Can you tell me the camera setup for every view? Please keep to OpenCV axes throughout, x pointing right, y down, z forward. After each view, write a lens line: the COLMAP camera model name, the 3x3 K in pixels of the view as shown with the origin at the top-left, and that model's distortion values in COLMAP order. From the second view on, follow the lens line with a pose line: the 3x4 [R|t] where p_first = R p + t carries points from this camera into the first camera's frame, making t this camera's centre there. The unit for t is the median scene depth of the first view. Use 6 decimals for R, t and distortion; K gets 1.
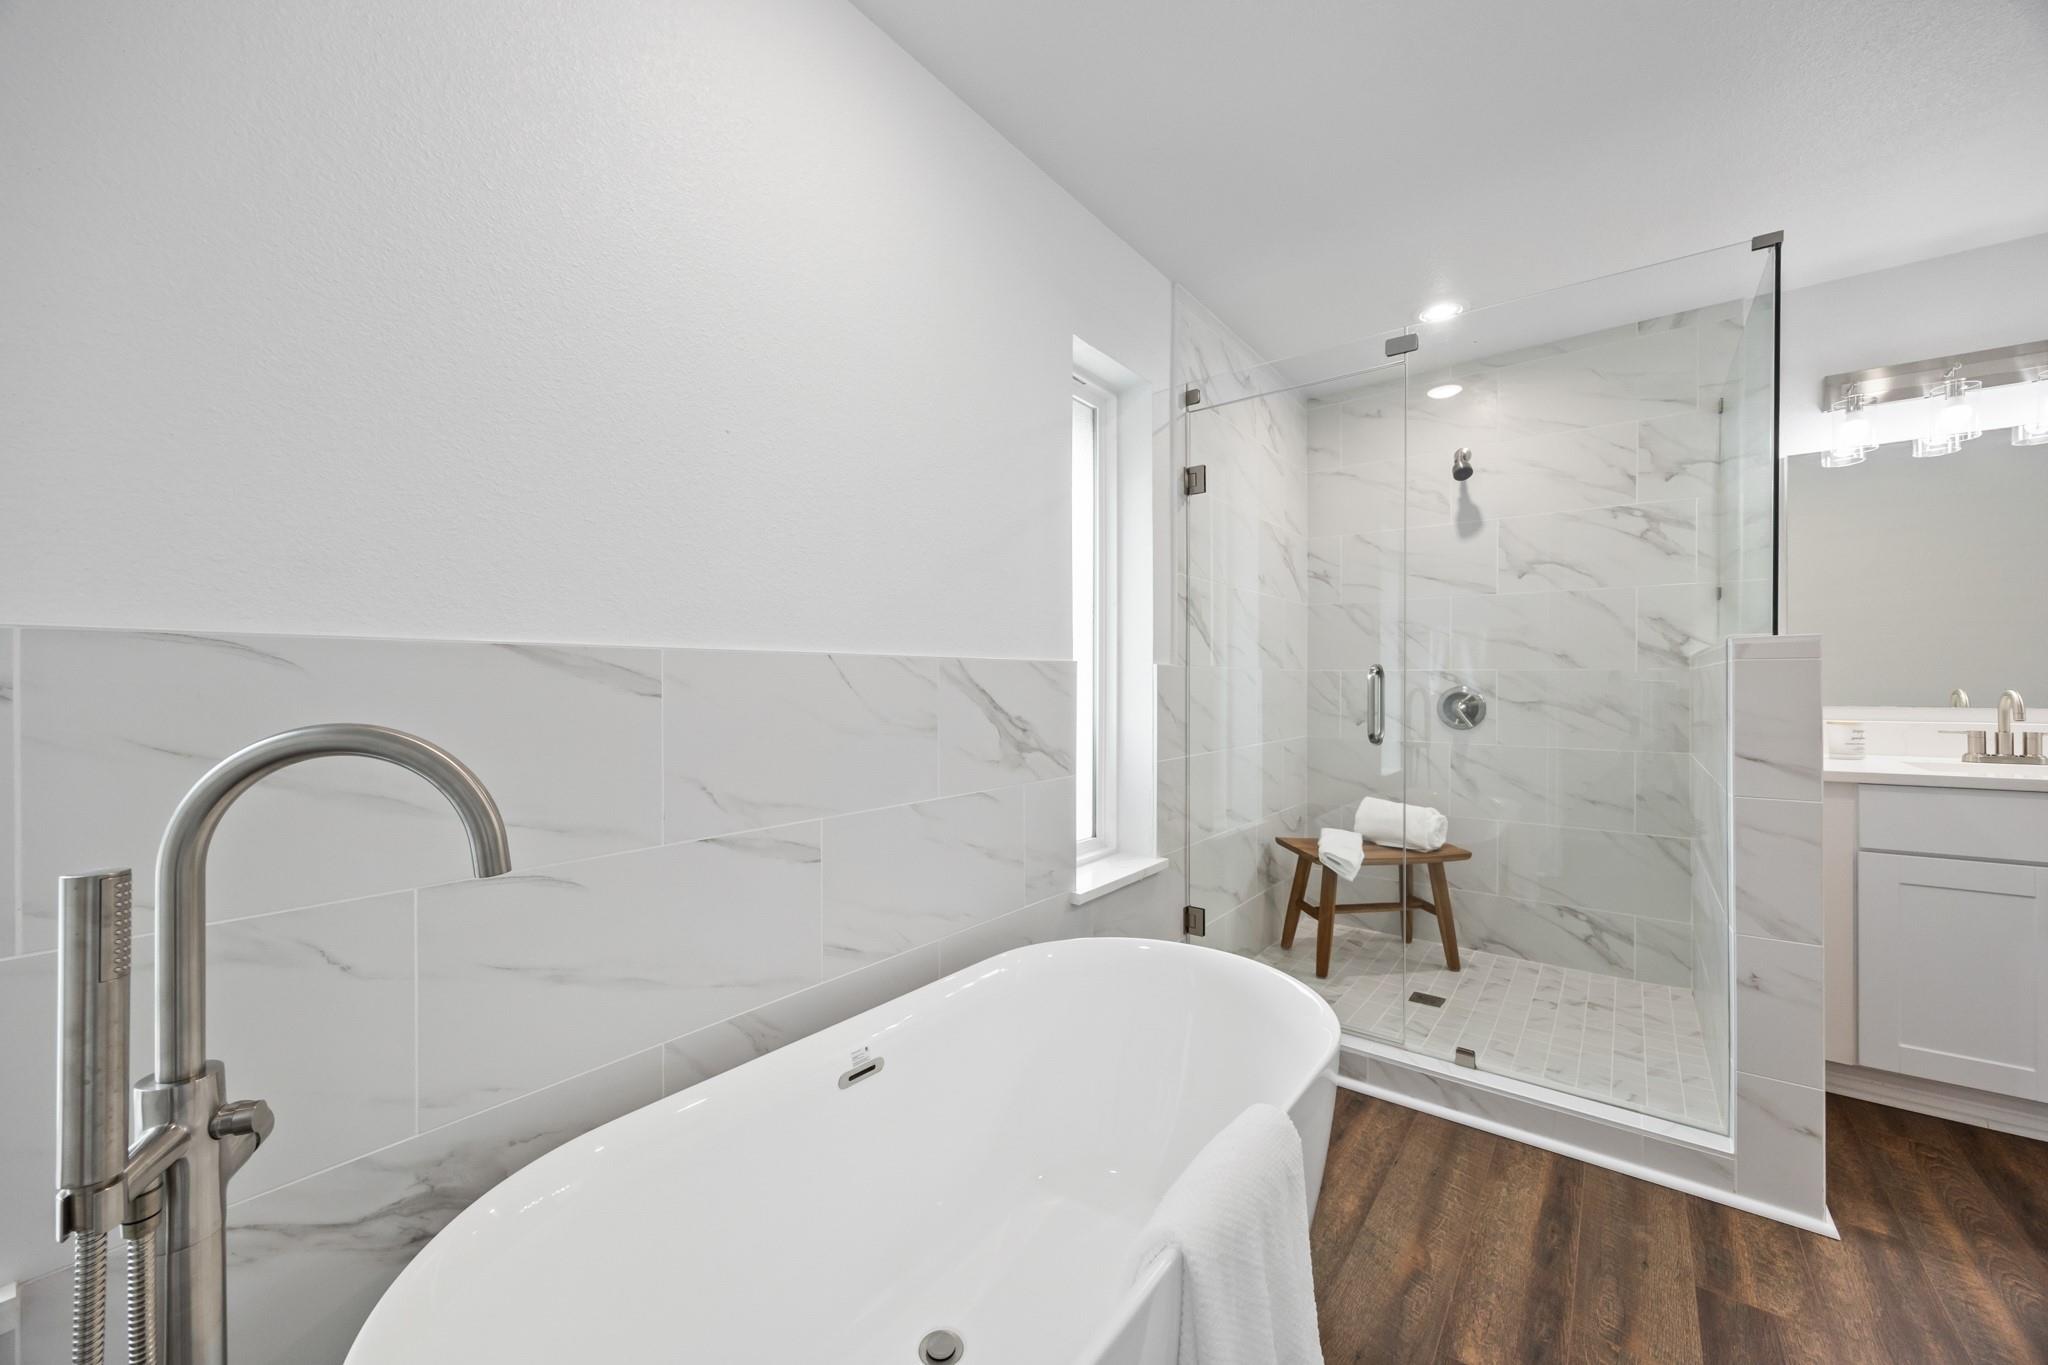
lens RADIAL K [[783.6, 0, 1033.4], [0, 783.6, 682.4], [0, 0, 1]] dist [-0.000734, 0.000394]
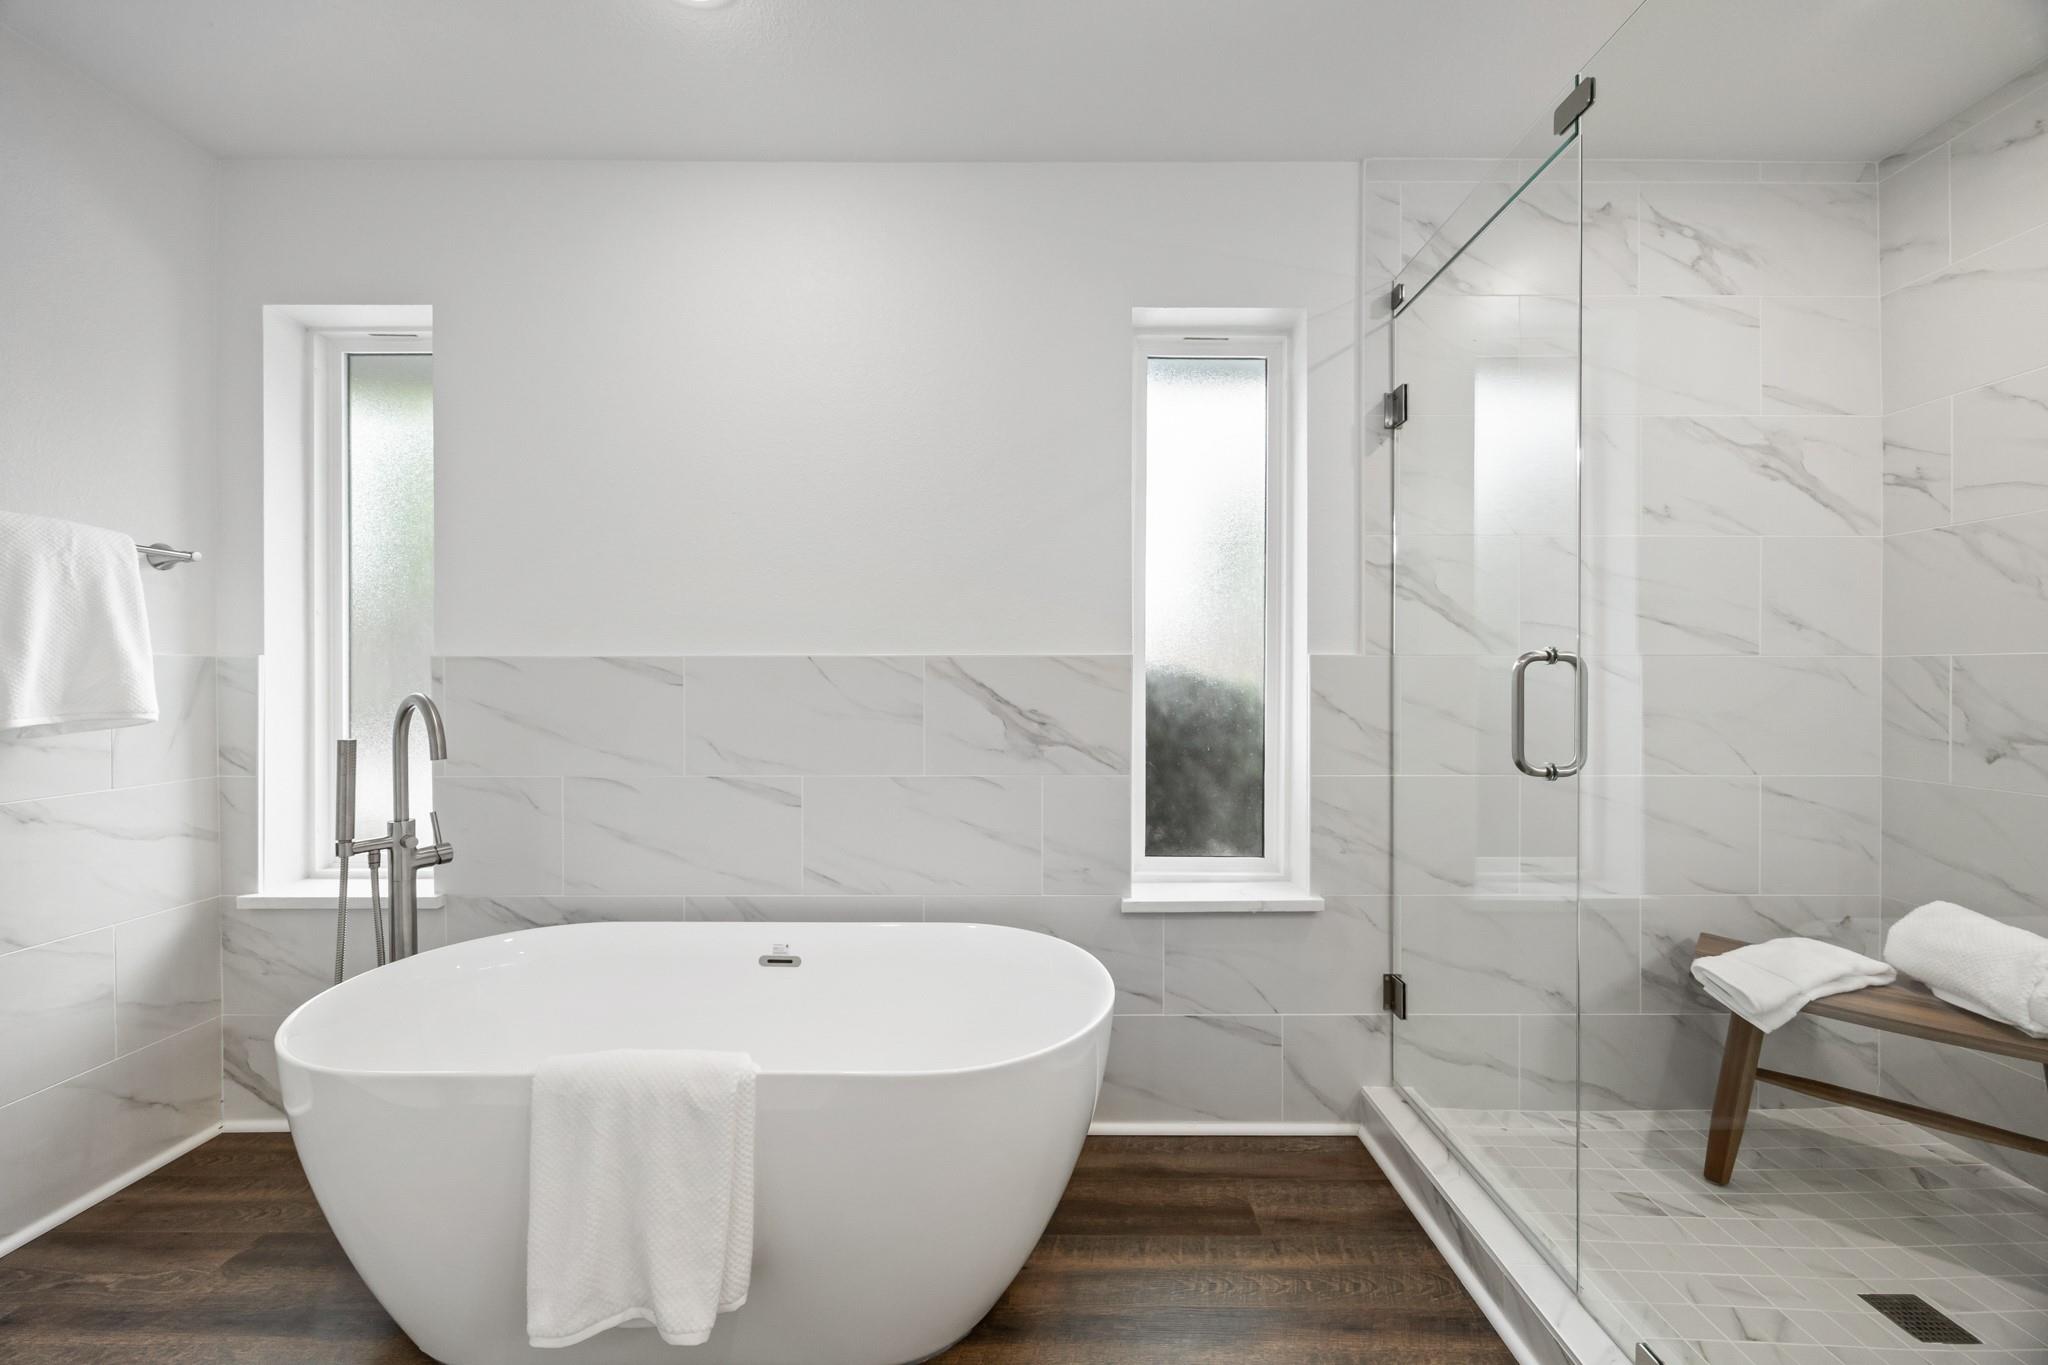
lens RADIAL K [[783.6, 0, 1028.0], [0, 783.6, 678.2], [0, 0, 1]] dist [-0.000734, 0.000394]
pose [[0.605753, 0.002750, -0.795648, 0.800600], [-0.000886, 0.999996, 0.002781, -0.001421], [0.795652, -0.000980, 0.605753, 0.362530]]
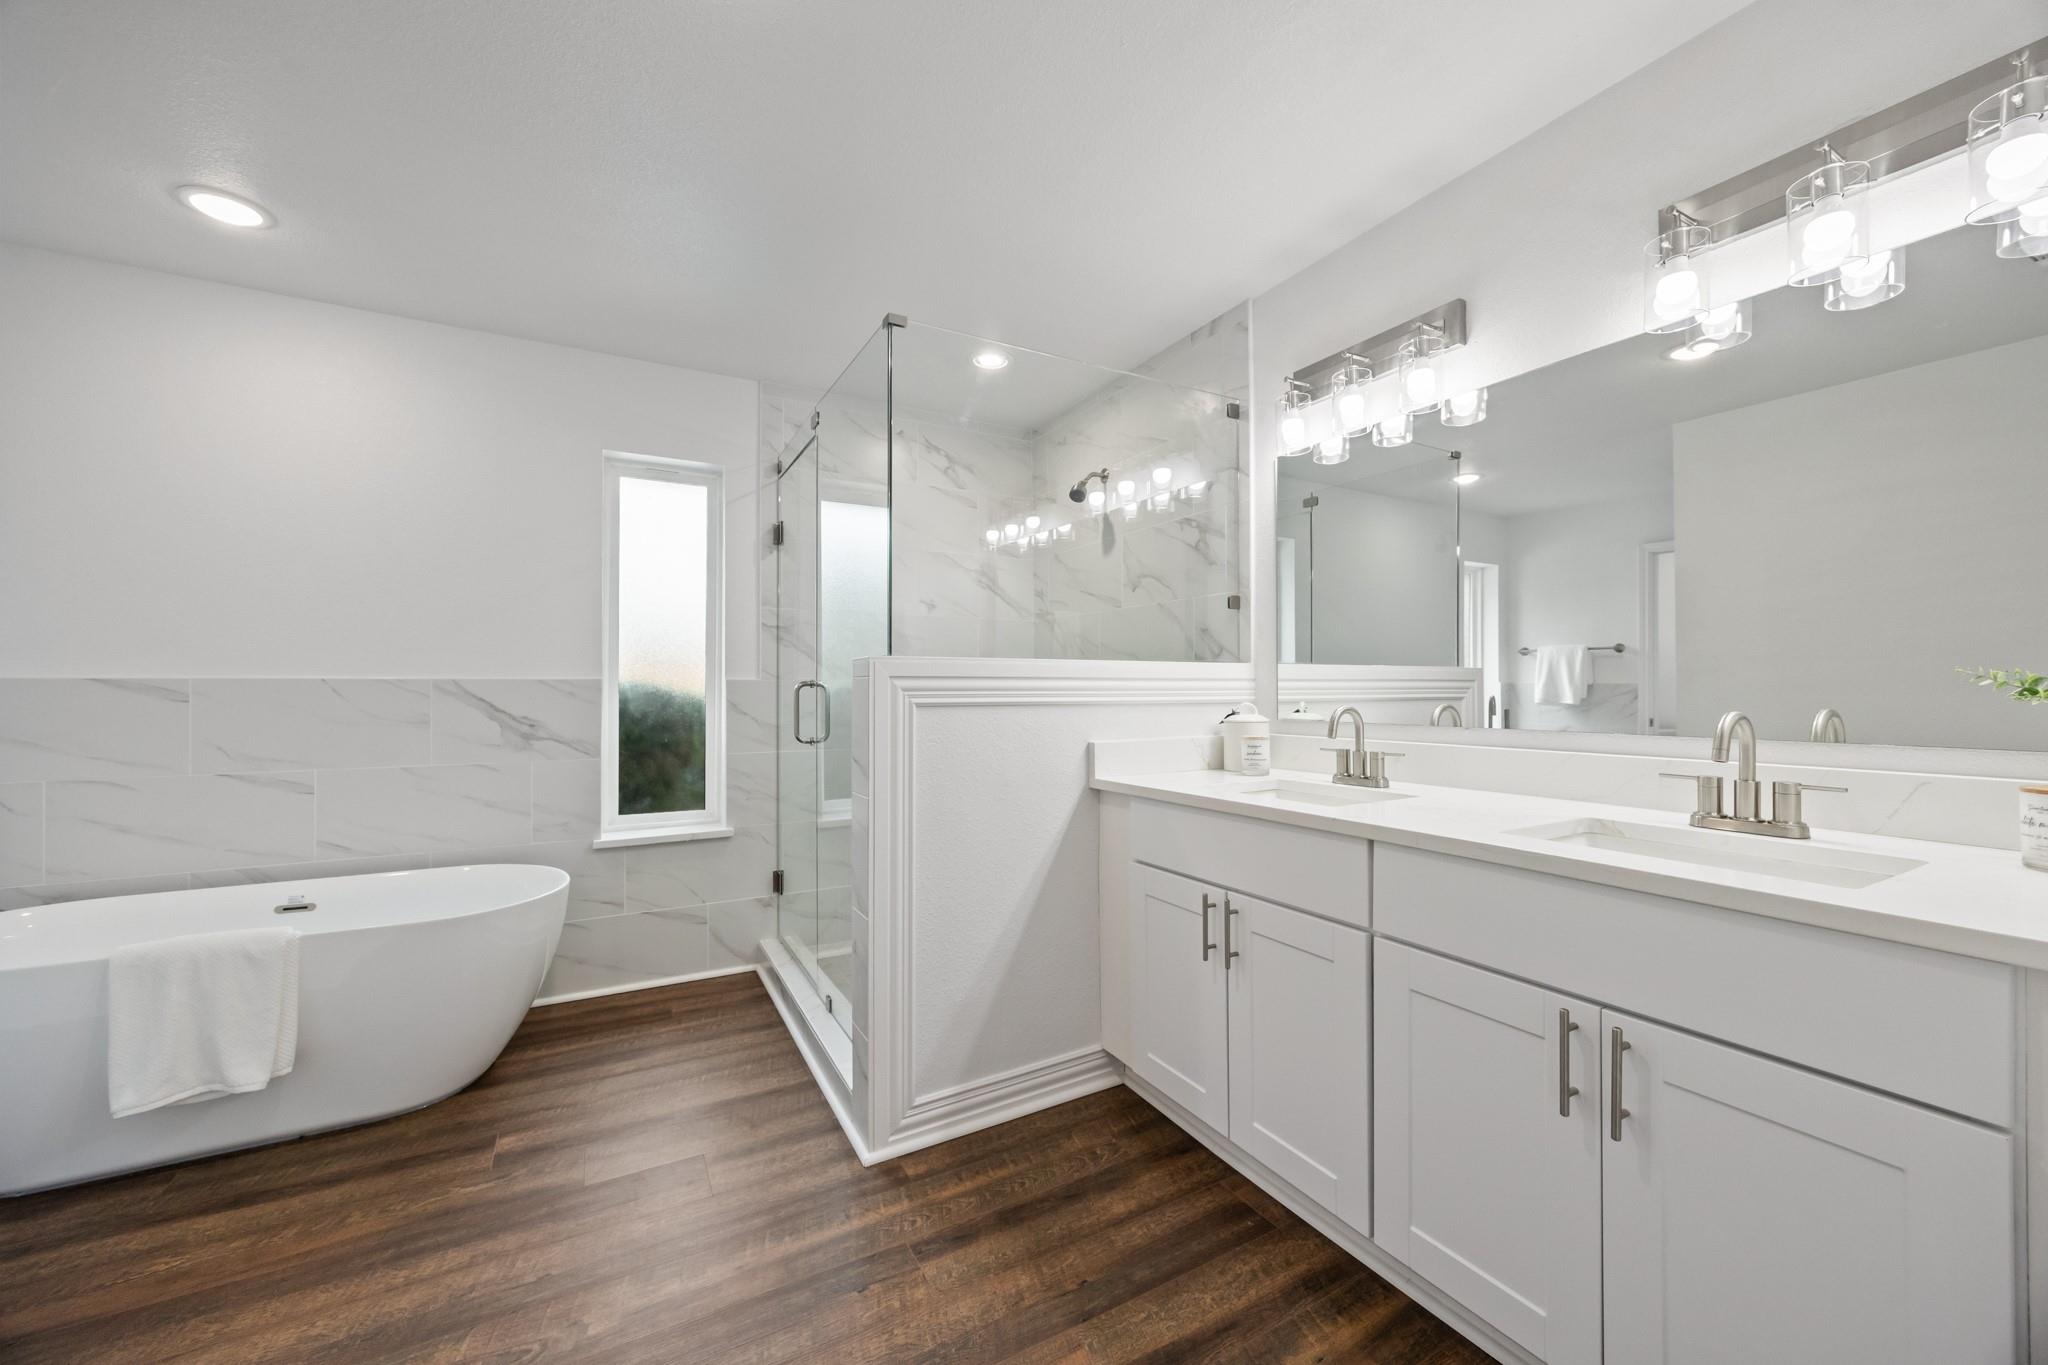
lens RADIAL K [[783.6, 0, 1026.9], [0, 783.6, 682.0], [0, 0, 1]] dist [-0.000734, 0.000394]
pose [[0.915444, -0.002684, -0.402437, 1.468978], [-0.000031, 0.999977, -0.006739, -0.012608], [0.402446, 0.006182, 0.915423, 0.006328]]
